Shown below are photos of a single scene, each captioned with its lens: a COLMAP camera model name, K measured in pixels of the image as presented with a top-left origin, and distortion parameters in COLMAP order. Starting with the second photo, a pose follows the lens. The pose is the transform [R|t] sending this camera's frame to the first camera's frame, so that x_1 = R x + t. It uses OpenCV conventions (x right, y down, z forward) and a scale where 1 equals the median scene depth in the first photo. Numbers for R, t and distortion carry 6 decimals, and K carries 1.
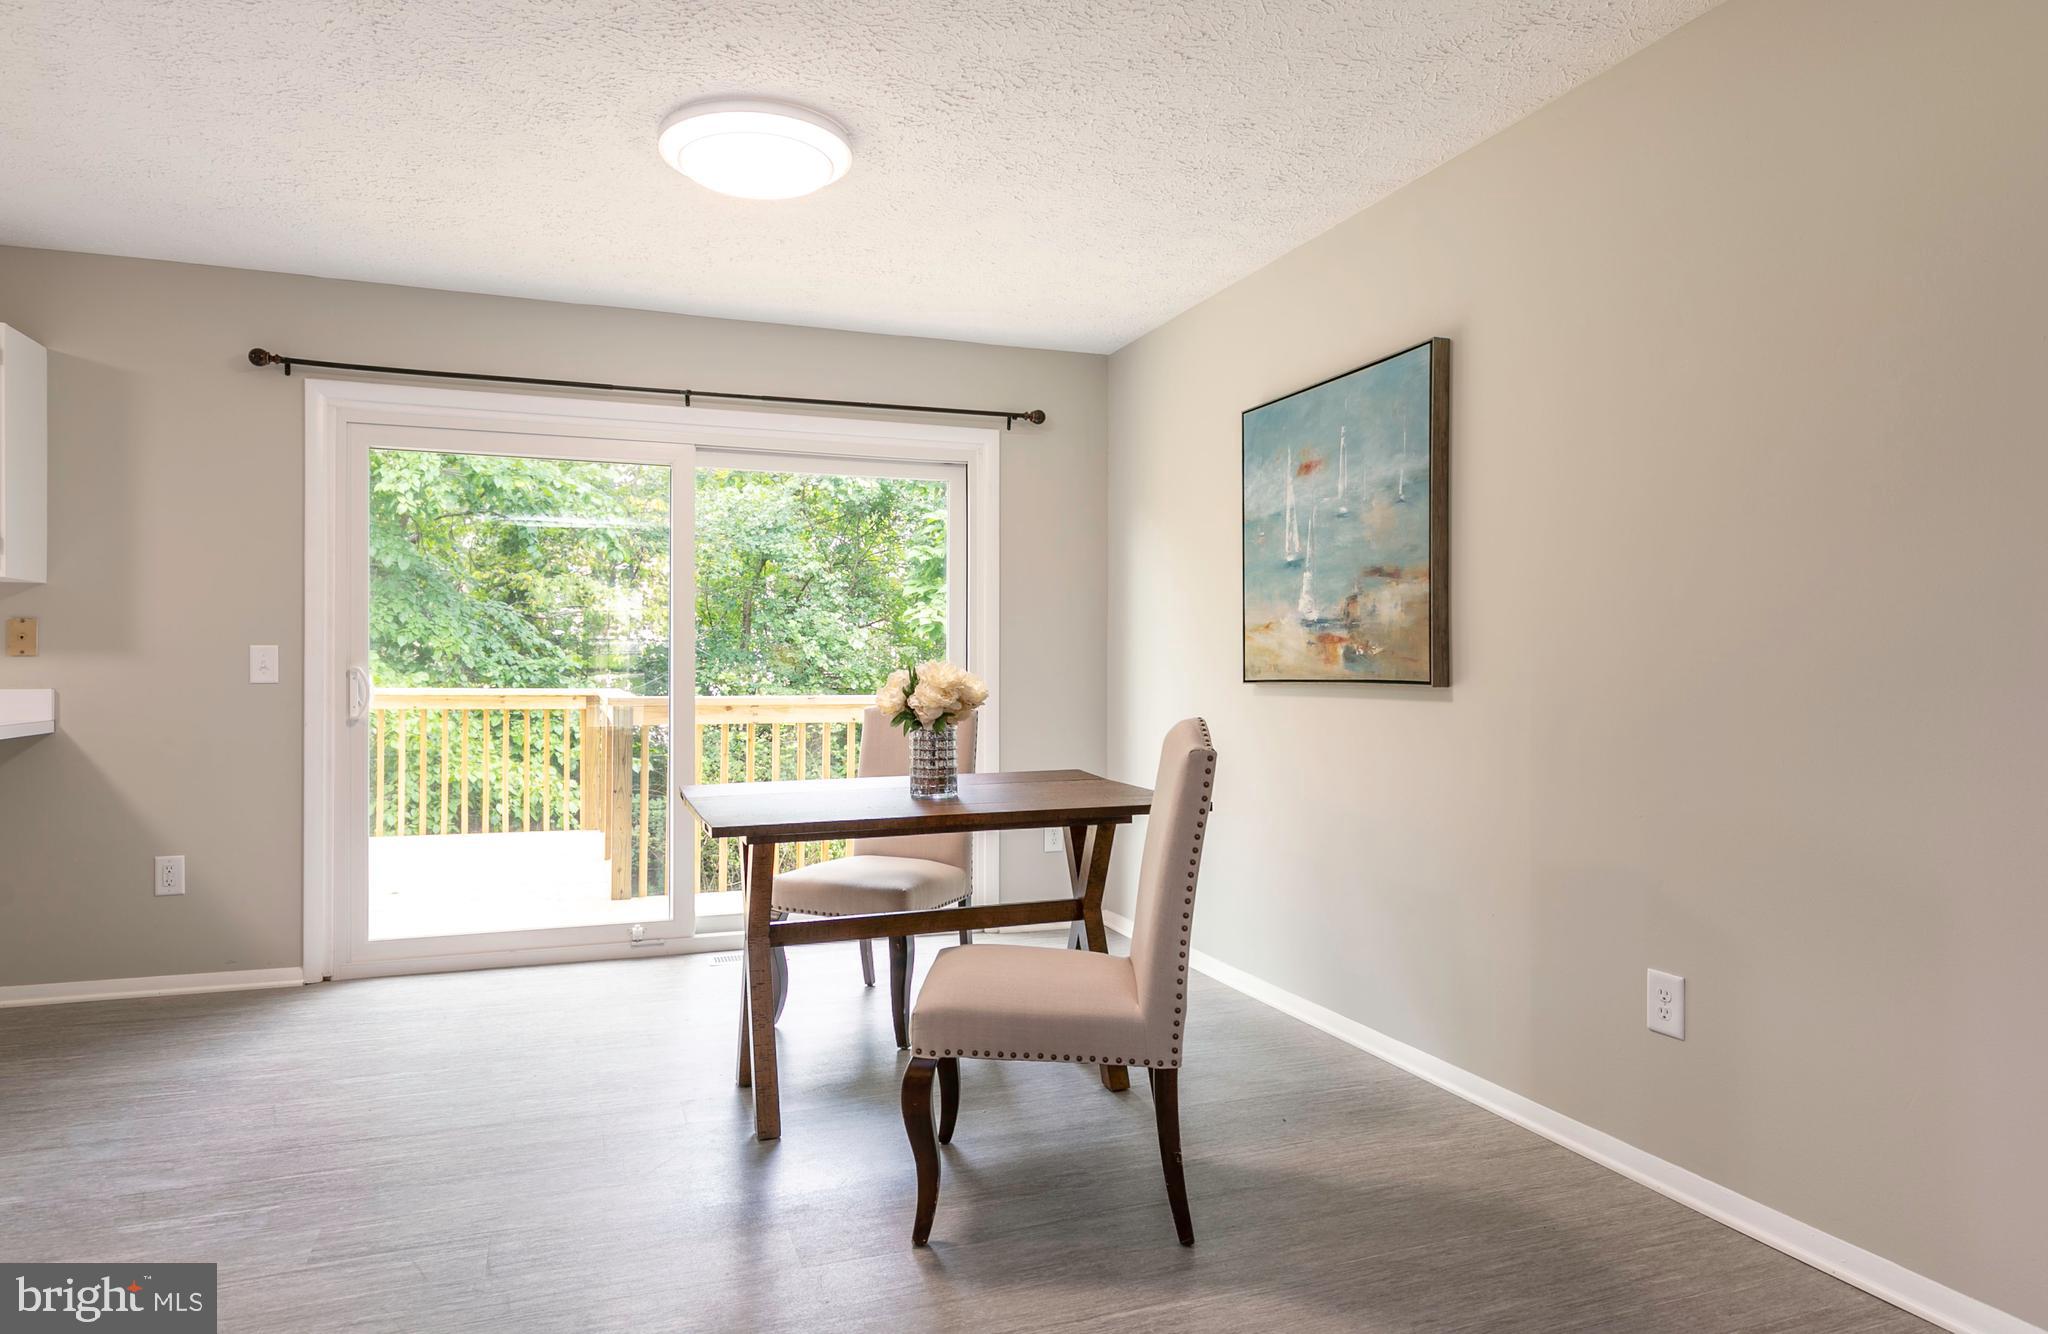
lens RADIAL K [[1169.2, 0, 976.3], [0, 1169.2, 659.2], [0, 0, 1]] dist [-0.004346, -0.000533]
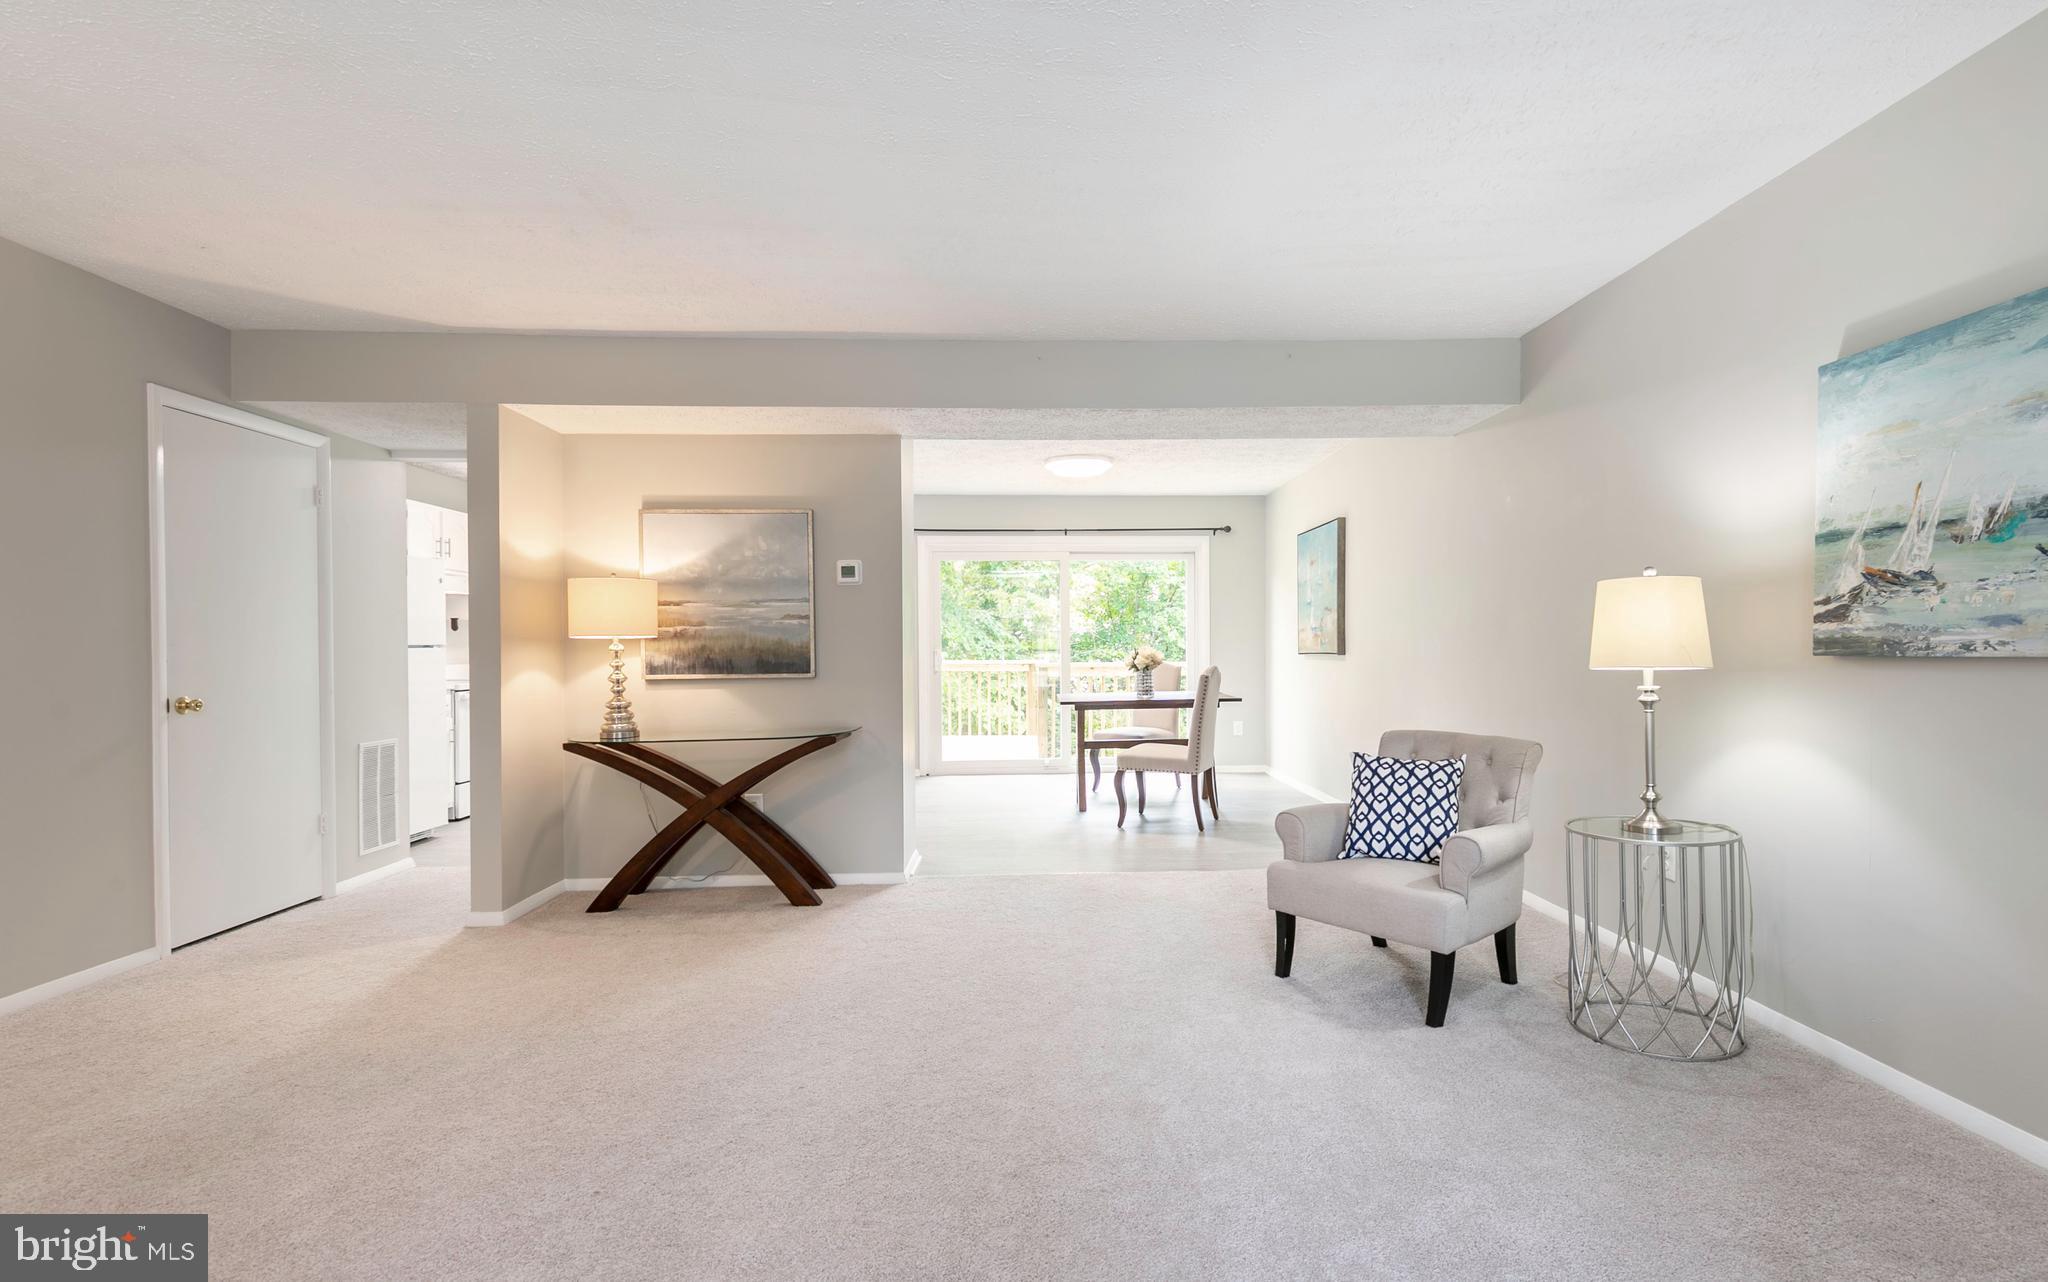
lens RADIAL K [[967.0, 0, 1030.5], [0, 967.0, 668.3], [0, 0, 1]] dist [0.000243, -0.000805]
pose [[0.946479, -0.001936, -0.322758, 0.381672], [0.011486, 0.999551, 0.027684, -0.012252], [0.322560, -0.029910, 0.946076, -1.050217]]
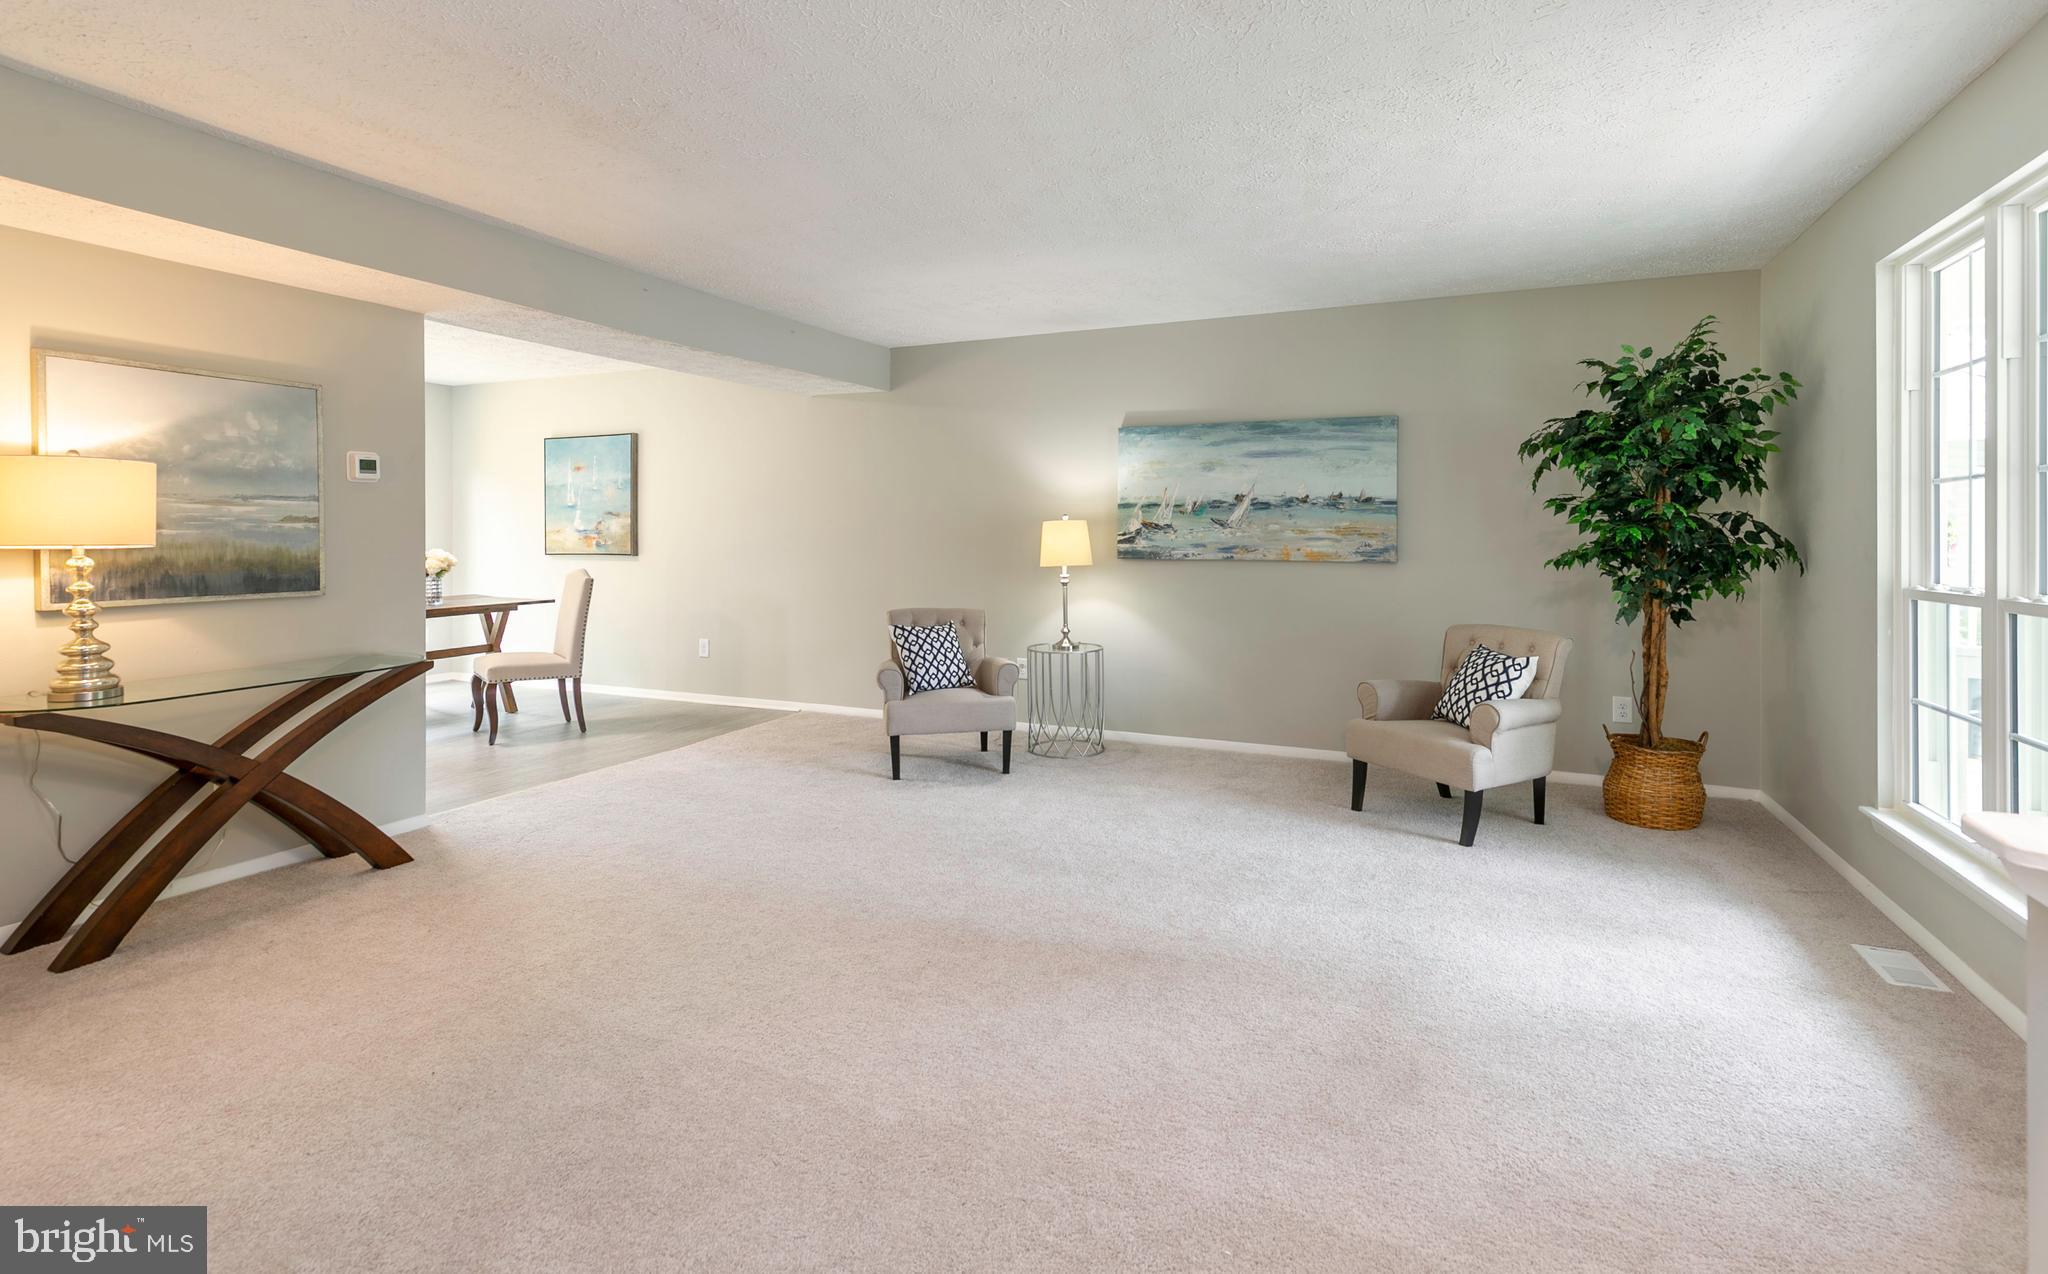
lens RADIAL K [[997.7, 0, 1050.7], [0, 997.7, 543.6], [0, 0, 1]] dist [0.027022, -0.014252]
pose [[0.689711, -0.007462, 0.724046, -0.583471], [-0.006635, 0.999840, 0.016624, -0.047239], [-0.724054, -0.016269, 0.689551, -1.231522]]
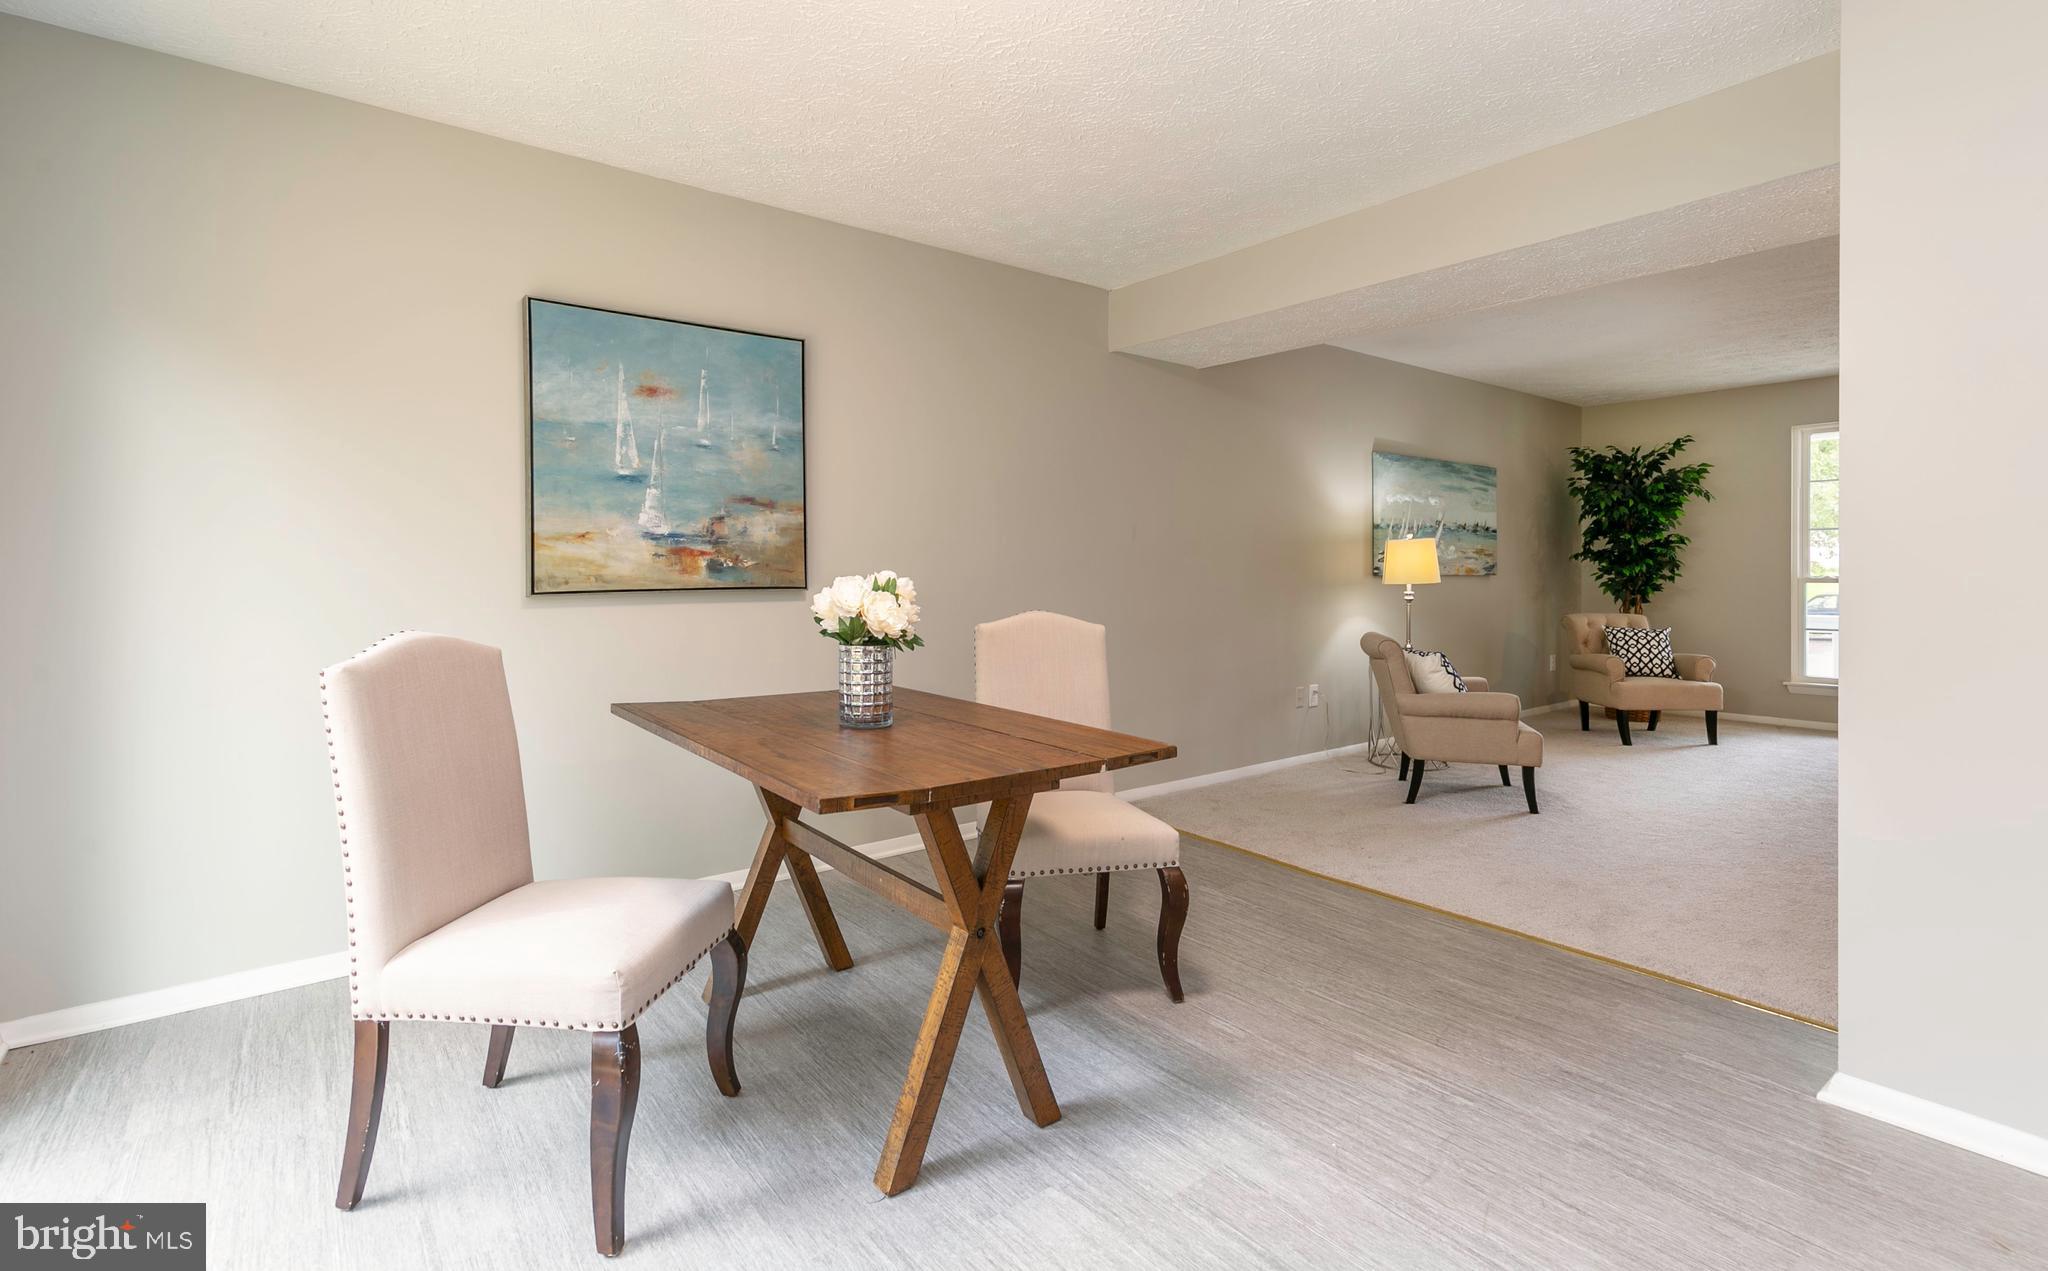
lens RADIAL K [[937.0, 0, 1018.7], [0, 937.0, 580.6], [0, 0, 1]] dist [0.017966, -0.010828]
pose [[-0.319459, -0.011655, 0.947528, -0.656542], [-0.004832, 0.999931, 0.010670, -0.001083], [-0.947588, -0.001169, -0.319494, 0.974916]]
